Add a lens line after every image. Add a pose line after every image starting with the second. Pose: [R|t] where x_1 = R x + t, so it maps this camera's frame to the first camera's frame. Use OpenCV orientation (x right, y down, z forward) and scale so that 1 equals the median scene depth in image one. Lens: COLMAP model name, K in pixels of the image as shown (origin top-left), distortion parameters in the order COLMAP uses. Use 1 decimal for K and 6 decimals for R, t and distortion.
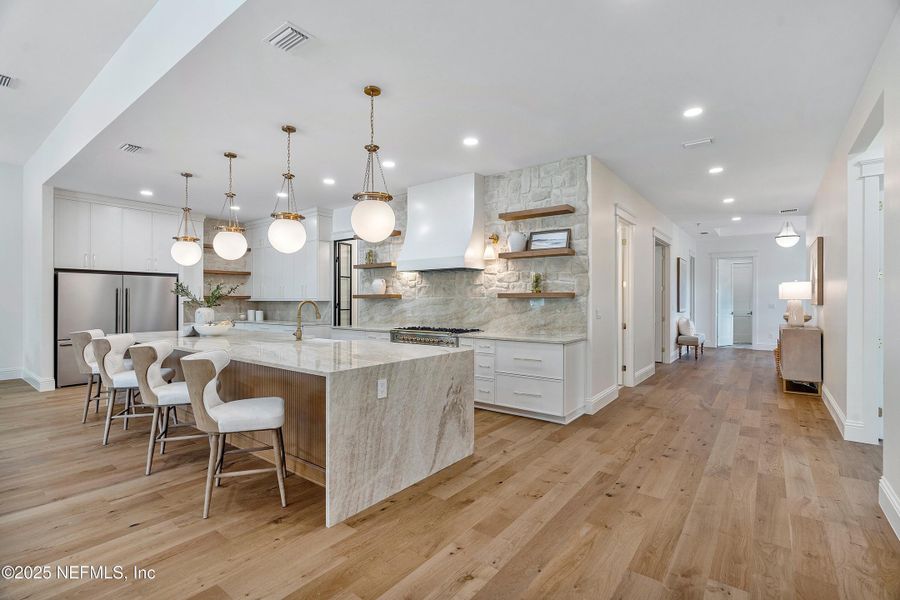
lens RADIAL K [[414.0, 0, 452.7], [0, 414.0, 298.6], [0, 0, 1]] dist [-0.002114, 0.000202]
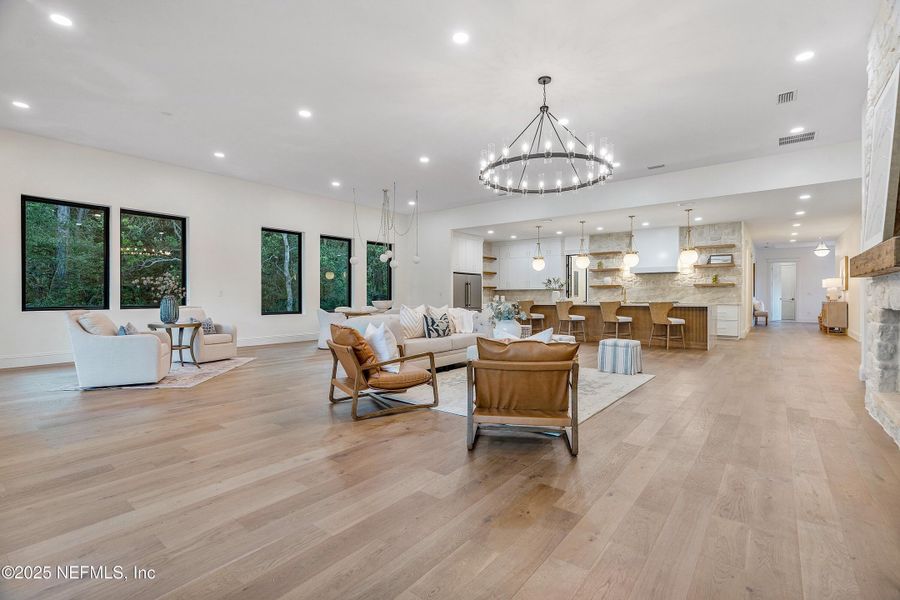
lens RADIAL K [[407.0, 0, 449.7], [0, 407.0, 295.7], [0, 0, 1]] dist [-0.004735, 0.000467]
pose [[0.999677, 0.000794, -0.025383, -1.040173], [-0.000692, 0.999992, 0.004056, 0.038354], [0.025386, -0.004038, 0.999670, -1.070938]]
